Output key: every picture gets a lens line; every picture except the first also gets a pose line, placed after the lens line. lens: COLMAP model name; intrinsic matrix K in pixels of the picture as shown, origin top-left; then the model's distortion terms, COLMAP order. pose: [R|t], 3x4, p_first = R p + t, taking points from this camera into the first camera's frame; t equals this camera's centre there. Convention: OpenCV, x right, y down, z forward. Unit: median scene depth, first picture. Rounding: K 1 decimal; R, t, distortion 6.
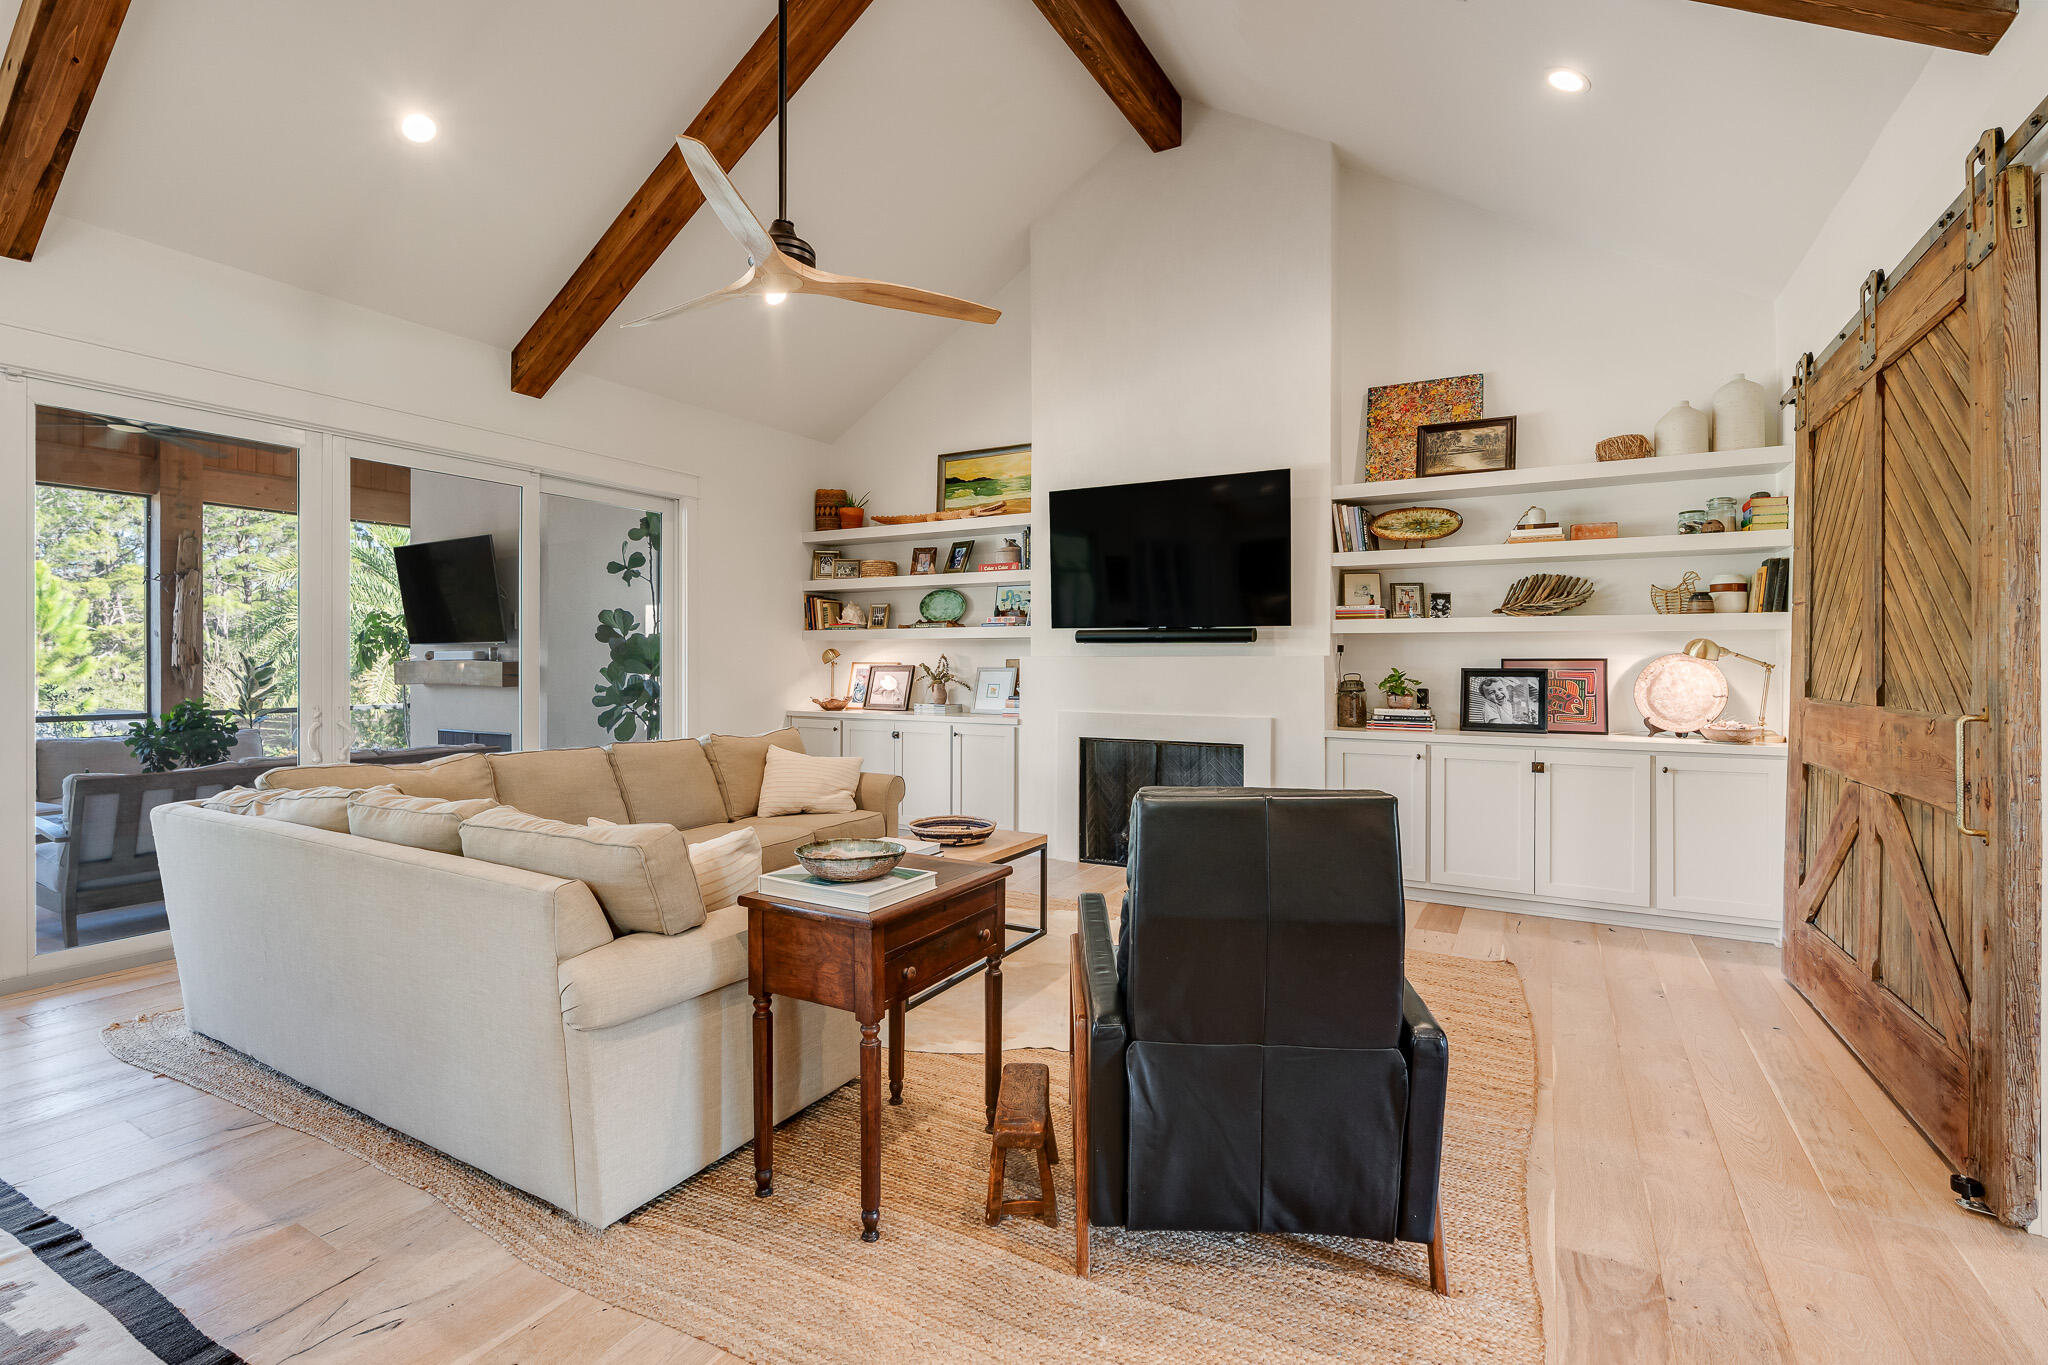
lens RADIAL K [[930.7, 0, 1014.4], [0, 930.7, 663.2], [0, 0, 1]] dist [-0.002394, 0.001873]
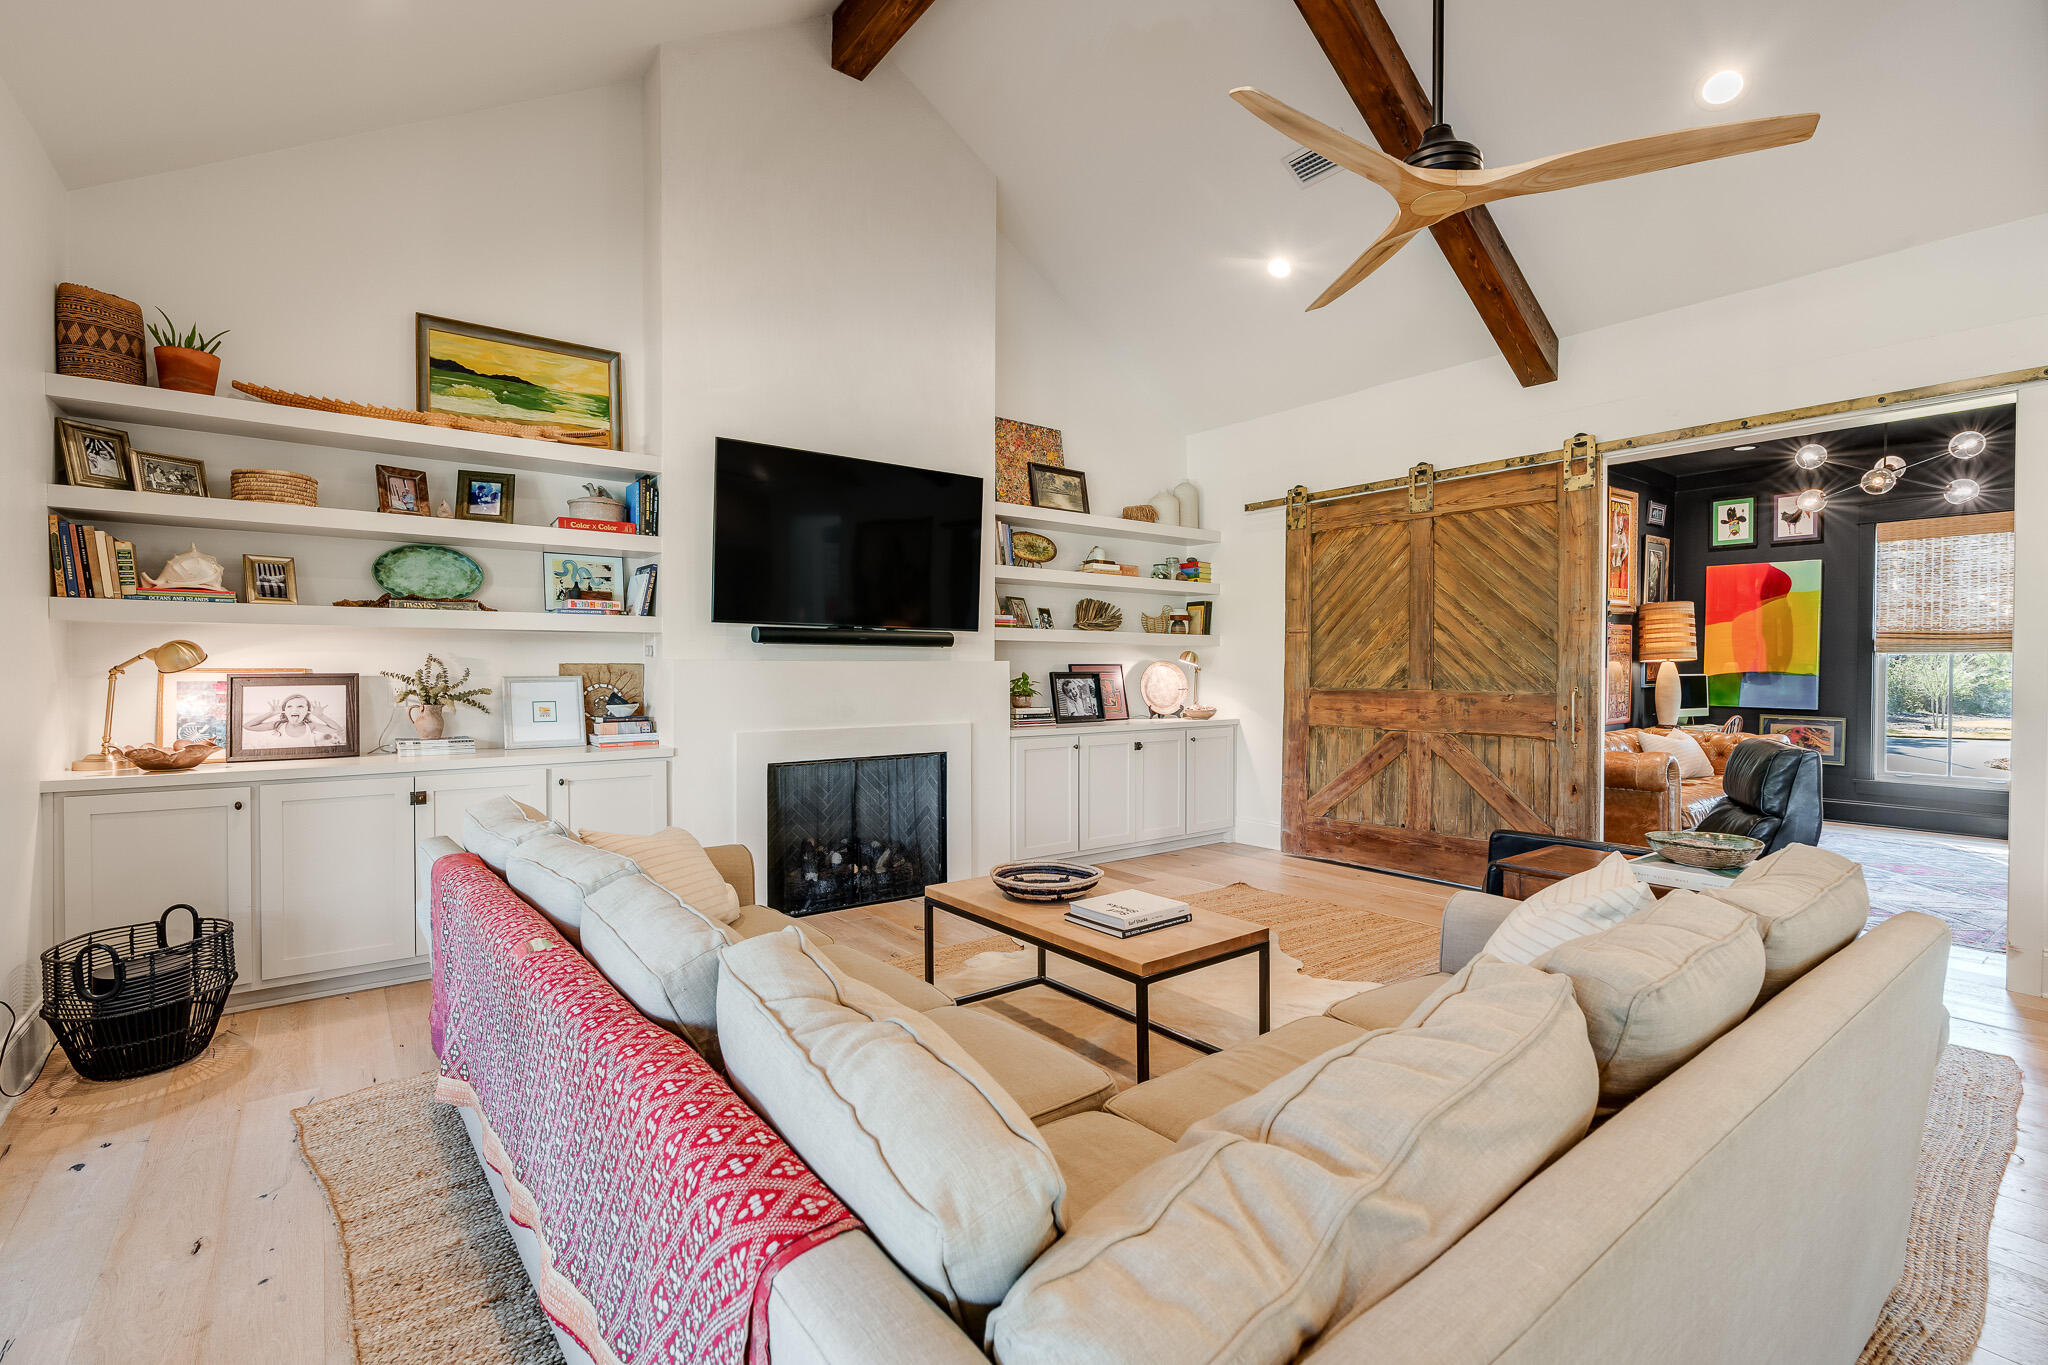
lens RADIAL K [[930.7, 0, 1015.0], [0, 930.7, 679.2], [0, 0, 1]] dist [-0.002394, 0.001873]
pose [[0.384557, -0.012470, 0.923017, -0.621616], [0.003875, 0.999922, 0.011894, 0.000435], [-0.923093, -0.000997, 0.384575, 0.558171]]
